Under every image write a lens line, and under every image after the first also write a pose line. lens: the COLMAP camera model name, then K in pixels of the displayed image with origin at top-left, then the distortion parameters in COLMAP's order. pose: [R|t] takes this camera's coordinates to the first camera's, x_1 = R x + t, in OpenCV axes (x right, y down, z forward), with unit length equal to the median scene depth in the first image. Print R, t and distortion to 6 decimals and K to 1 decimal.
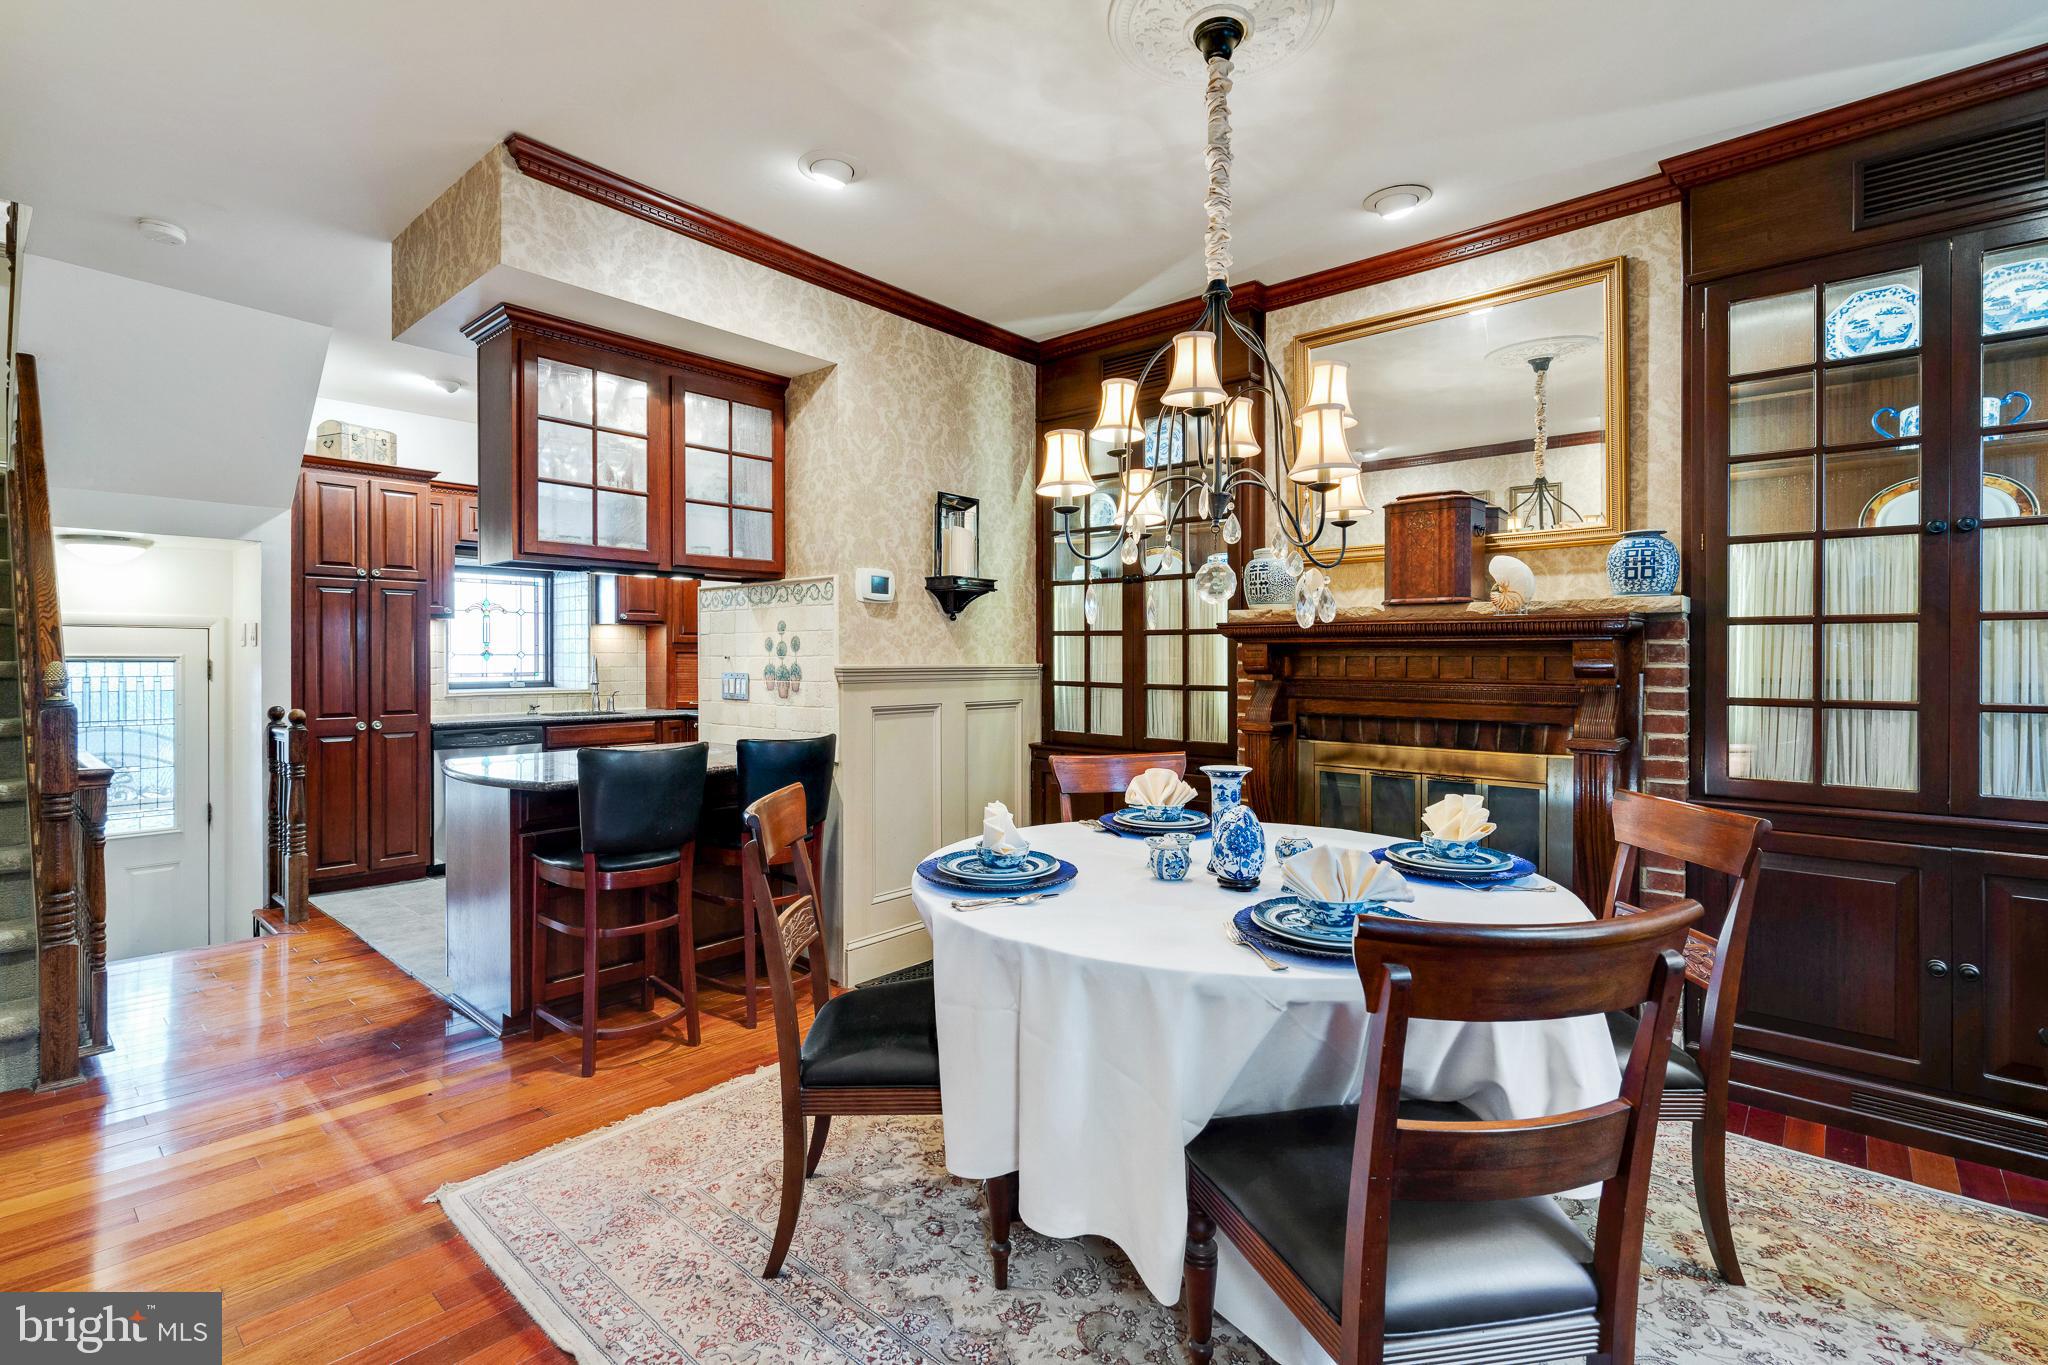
lens RADIAL K [[932.5, 0, 1019.3], [0, 932.5, 664.1], [0, 0, 1]] dist [-0.007941, 0.002770]
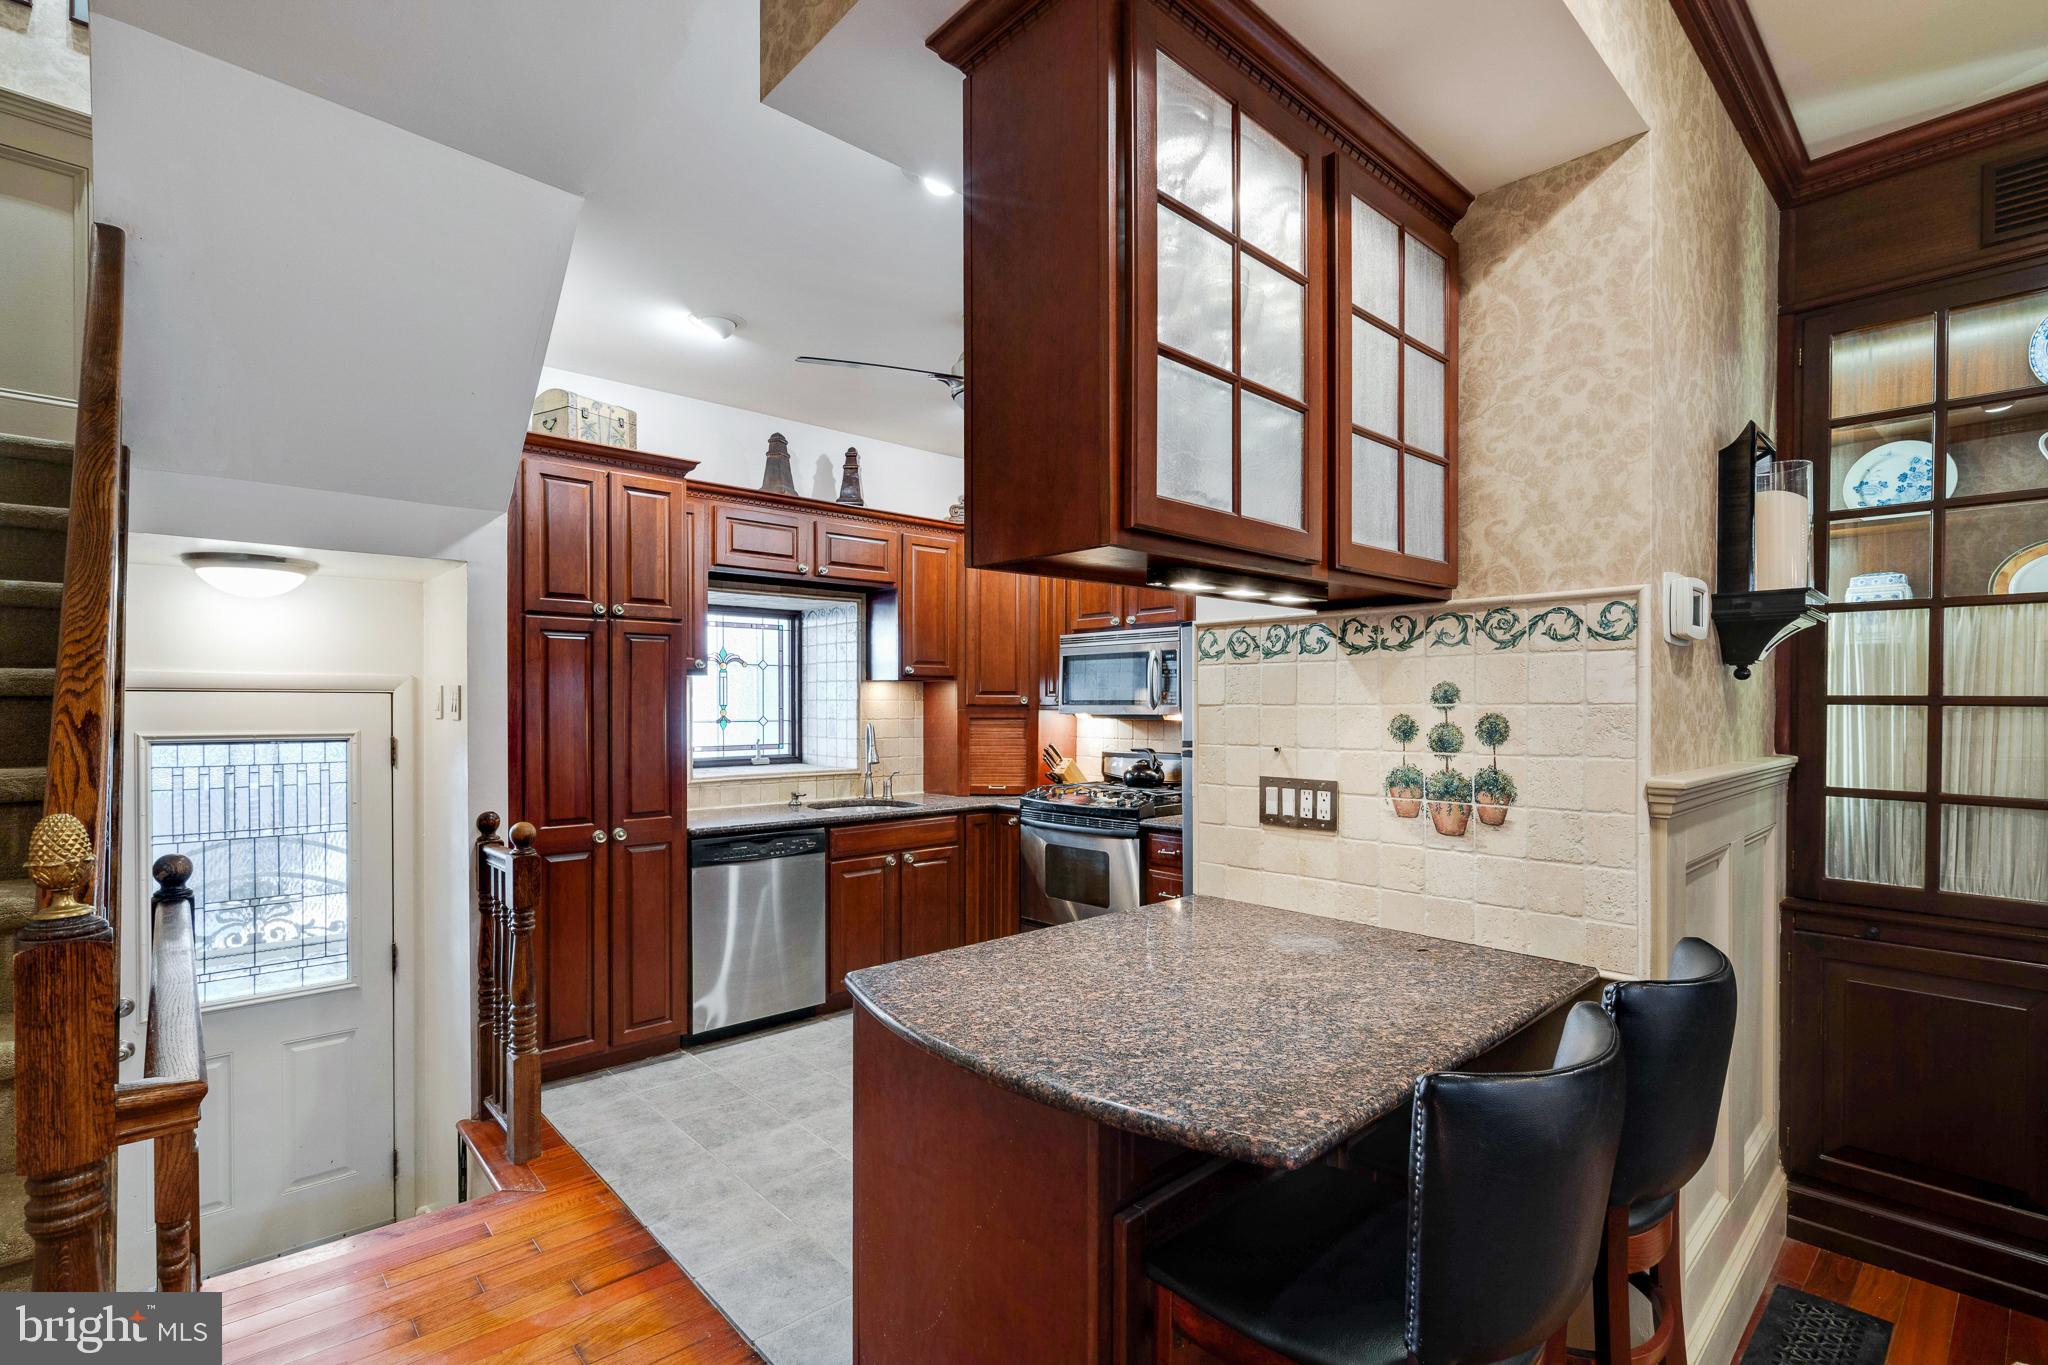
lens RADIAL K [[932.5, 0, 1018.0], [0, 932.5, 713.7], [0, 0, 1]] dist [-0.007941, 0.002770]
pose [[0.993326, -0.000712, -0.115339, -0.426116], [0.000952, 0.999998, 0.002020, -0.030747], [0.115338, -0.002117, 0.993324, 0.471837]]
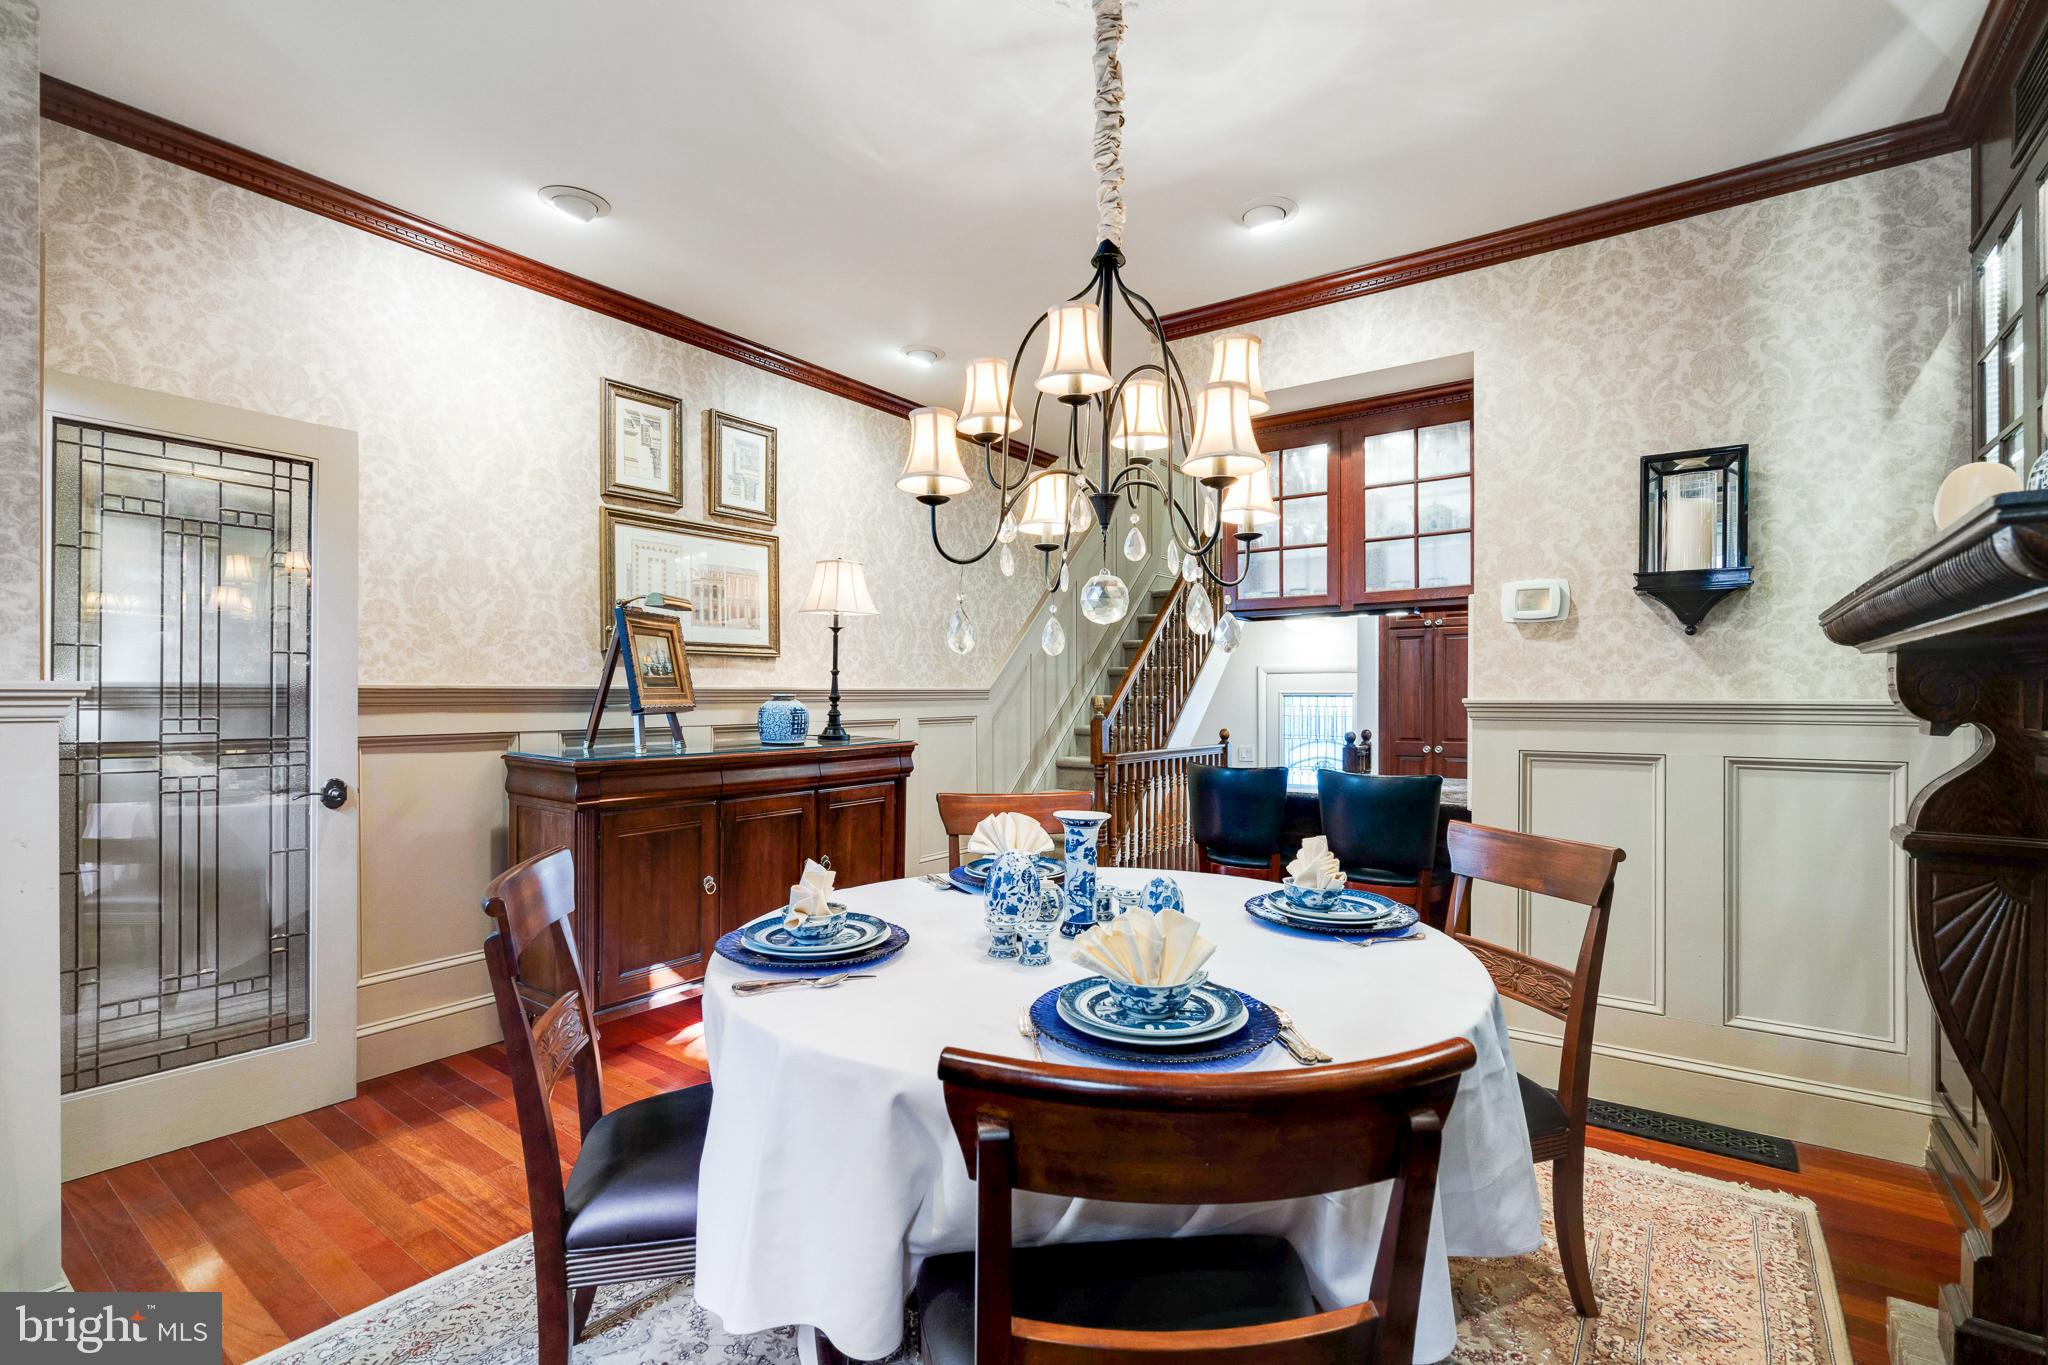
lens RADIAL K [[932.5, 0, 1033.3], [0, 932.5, 701.1], [0, 0, 1]] dist [-0.007941, 0.002770]
pose [[0.100873, 0.004805, -0.994888, 0.586929], [-0.005726, 0.999975, 0.004249, 0.001779], [0.994883, 0.005268, 0.100898, 0.475209]]
